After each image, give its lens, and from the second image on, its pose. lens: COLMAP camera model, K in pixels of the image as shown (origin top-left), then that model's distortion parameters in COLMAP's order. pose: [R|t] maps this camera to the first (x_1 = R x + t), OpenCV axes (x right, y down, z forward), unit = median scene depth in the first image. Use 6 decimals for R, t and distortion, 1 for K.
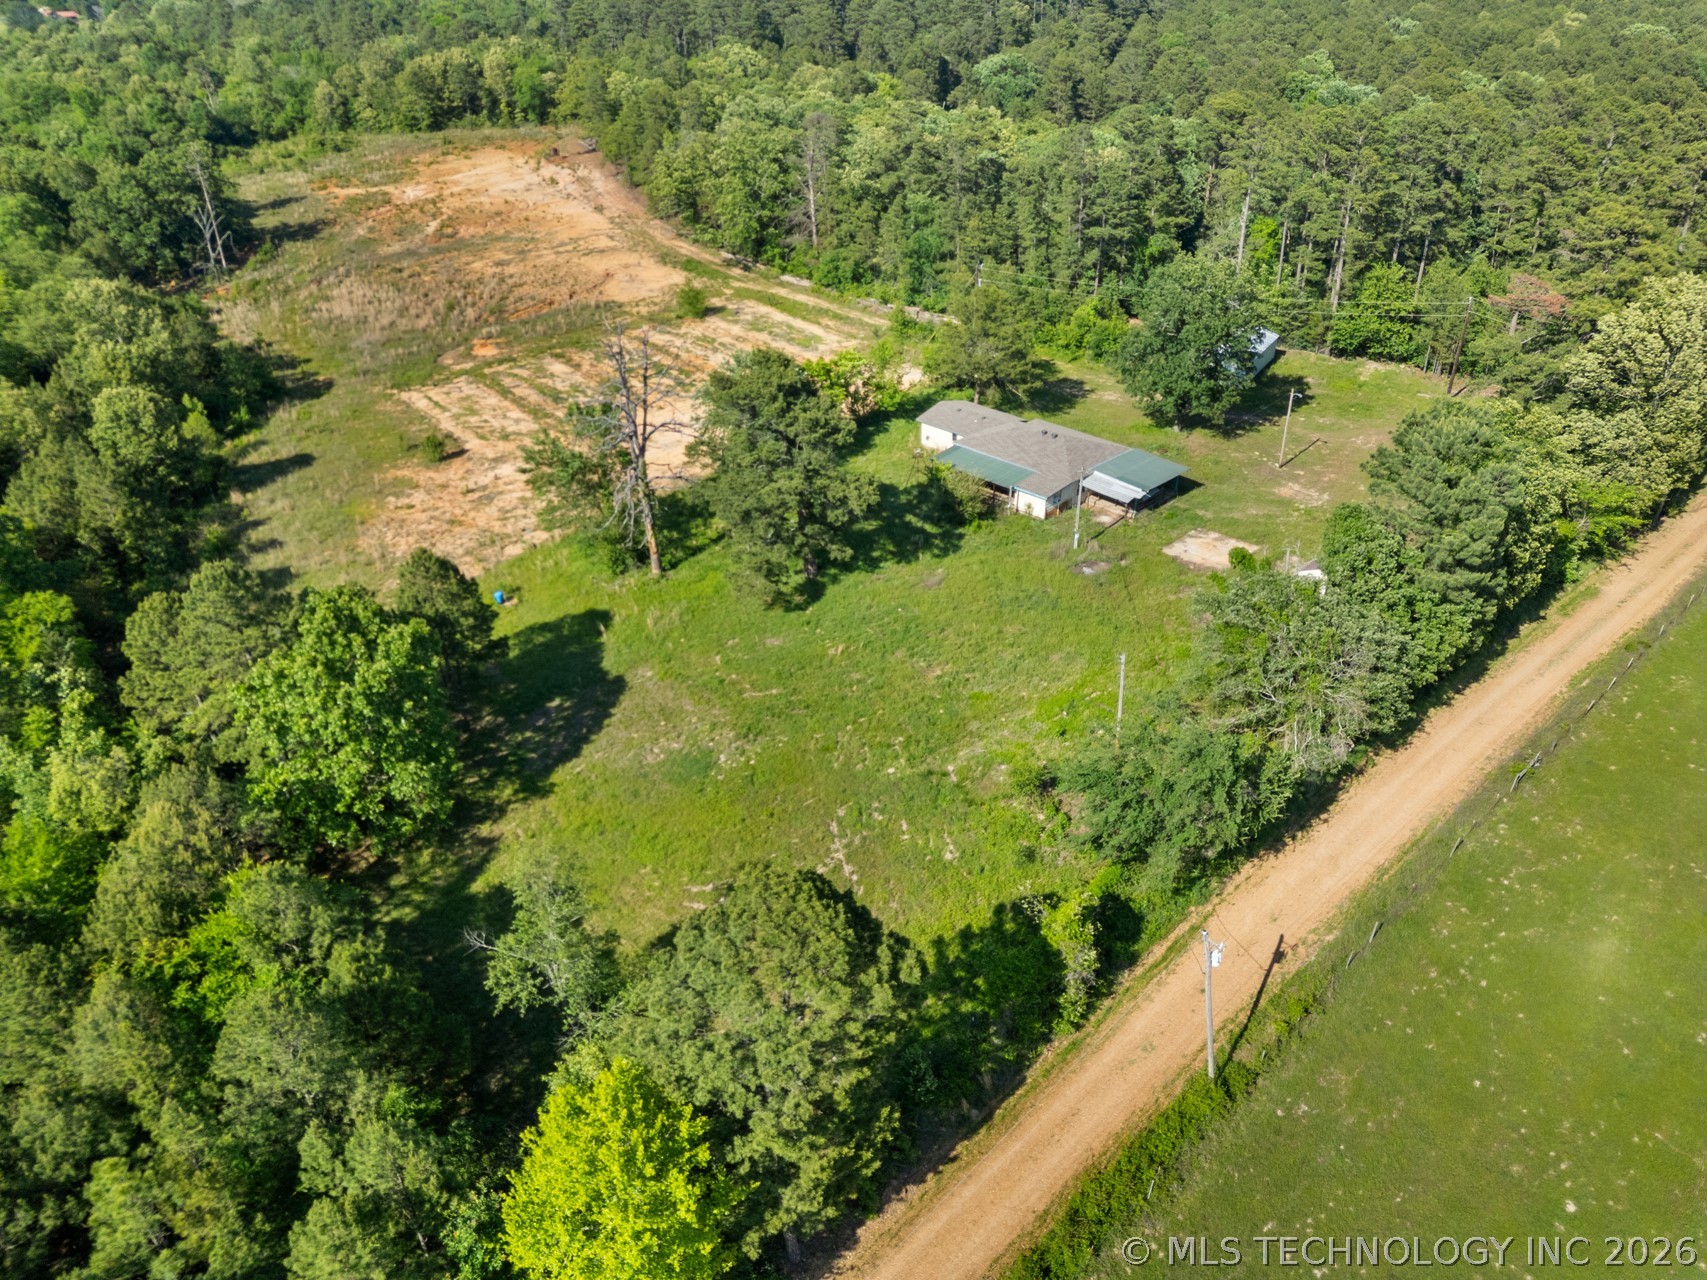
lens RADIAL K [[1274.2, 0, 850.1], [0, 1274.2, 637.8], [0, 0, 1]] dist [0.024429, -0.009139]
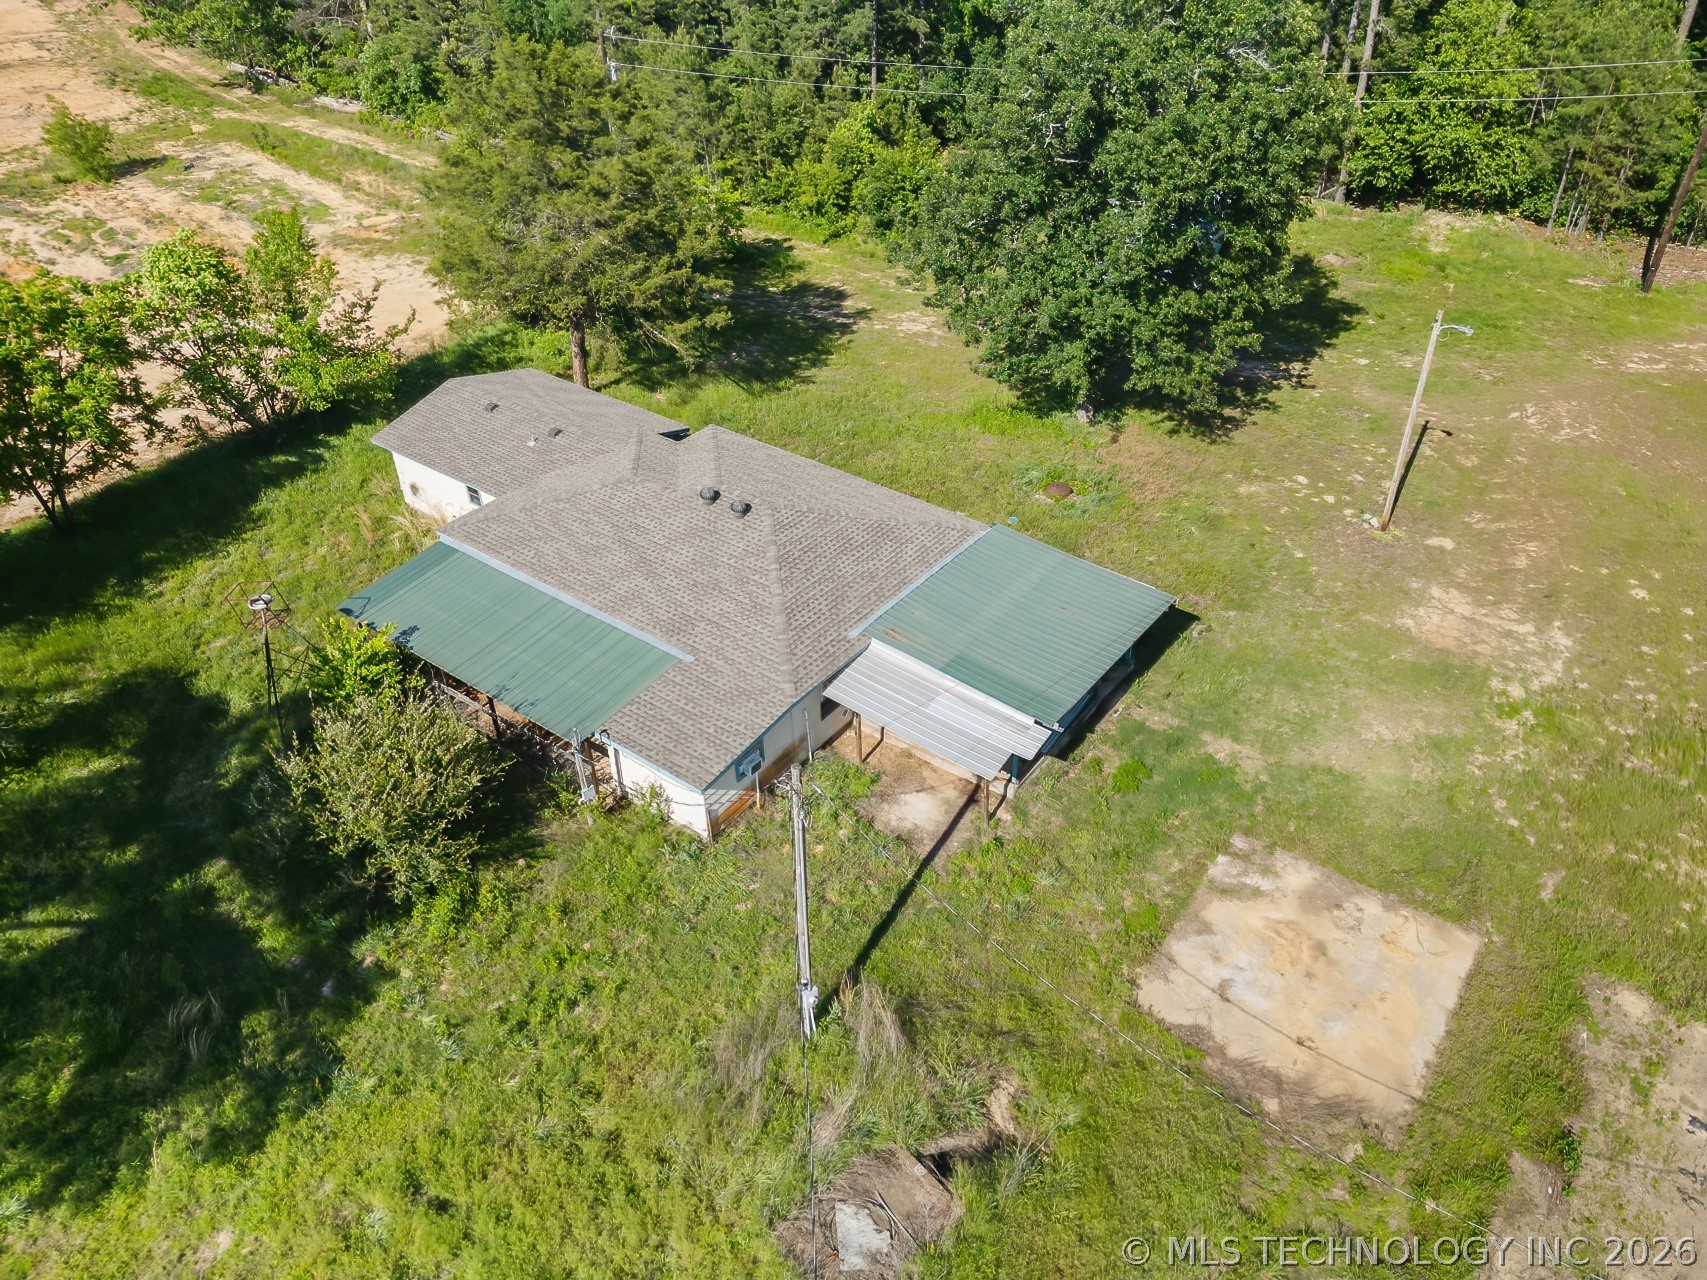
lens RADIAL K [[1274.2, 0, 853.2], [0, 1274.2, 649.8], [0, 0, 1]] dist [0.024429, -0.009139]
pose [[0.988129, -0.088601, 0.125506, 0.127346], [0.074777, 0.991017, 0.110879, -0.136995], [-0.134203, -0.100178, 0.985877, 0.599844]]
